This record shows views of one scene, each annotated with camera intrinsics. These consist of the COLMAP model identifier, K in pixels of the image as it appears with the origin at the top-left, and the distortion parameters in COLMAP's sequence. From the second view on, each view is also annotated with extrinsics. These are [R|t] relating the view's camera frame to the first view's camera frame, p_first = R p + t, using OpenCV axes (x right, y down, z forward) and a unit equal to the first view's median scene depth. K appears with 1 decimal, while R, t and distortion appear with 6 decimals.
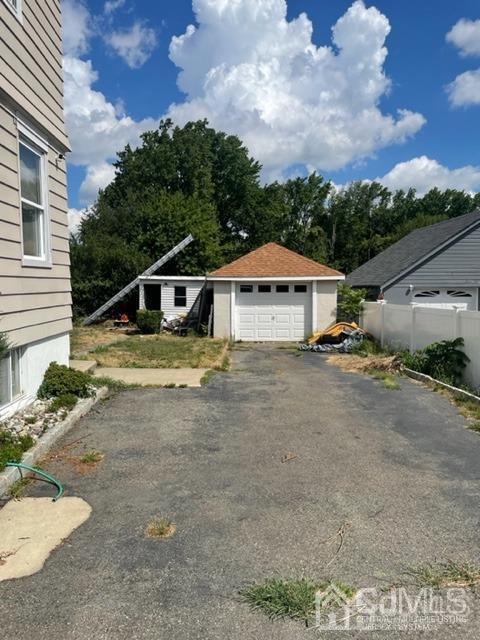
lens RADIAL K [[481.9, 0, 240.0], [0, 481.9, 320.0], [0, 0, 1]] dist [0.006002, 0.000749]
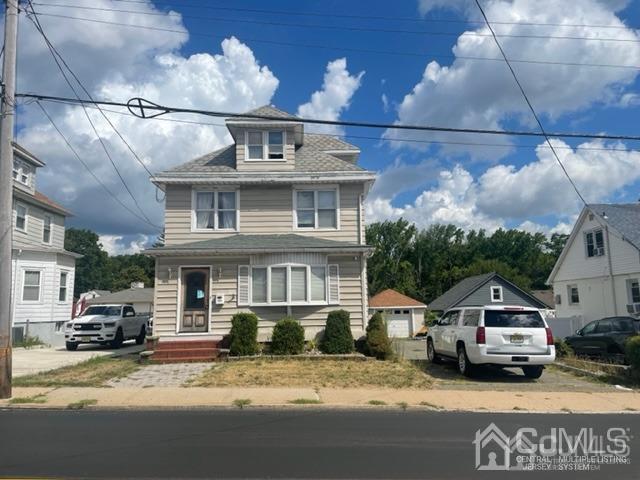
lens RADIAL K [[481.9, 0, 320.0], [0, 481.9, 240.0], [0, 0, 1]] dist [0.006002, 0.000749]
pose [[0.999774, -0.017238, -0.012469, -0.038721], [0.014138, 0.976279, -0.216056, 0.013708], [0.015898, 0.215830, 0.976301, -0.199541]]
